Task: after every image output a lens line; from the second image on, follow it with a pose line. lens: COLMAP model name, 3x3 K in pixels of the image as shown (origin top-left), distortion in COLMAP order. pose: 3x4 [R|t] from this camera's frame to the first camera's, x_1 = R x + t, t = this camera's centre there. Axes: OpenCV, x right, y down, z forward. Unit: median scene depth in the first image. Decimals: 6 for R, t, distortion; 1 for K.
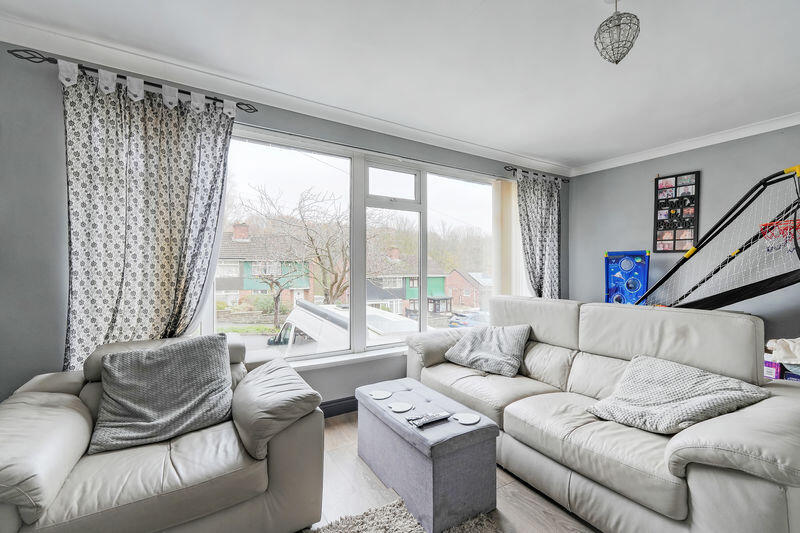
lens RADIAL K [[341.6, 0, 401.0], [0, 341.6, 257.6], [0, 0, 1]] dist [0.000887, 0.000076]
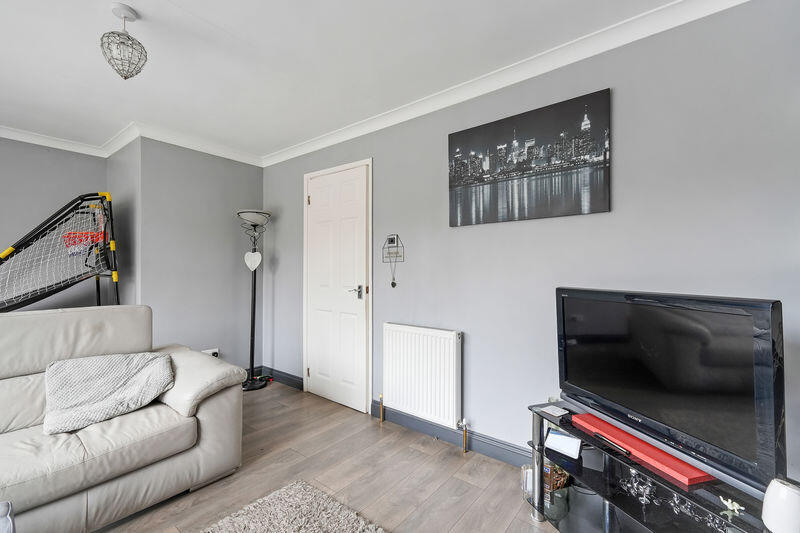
lens RADIAL K [[341.6, 0, 401.0], [0, 341.6, 257.6], [0, 0, 1]] dist [0.000887, 0.000076]
pose [[-0.328550, 0.030909, 0.943981, -0.606935], [-0.026980, 0.998749, -0.042093, 0.011628], [-0.944101, -0.039298, -0.327306, 0.479487]]
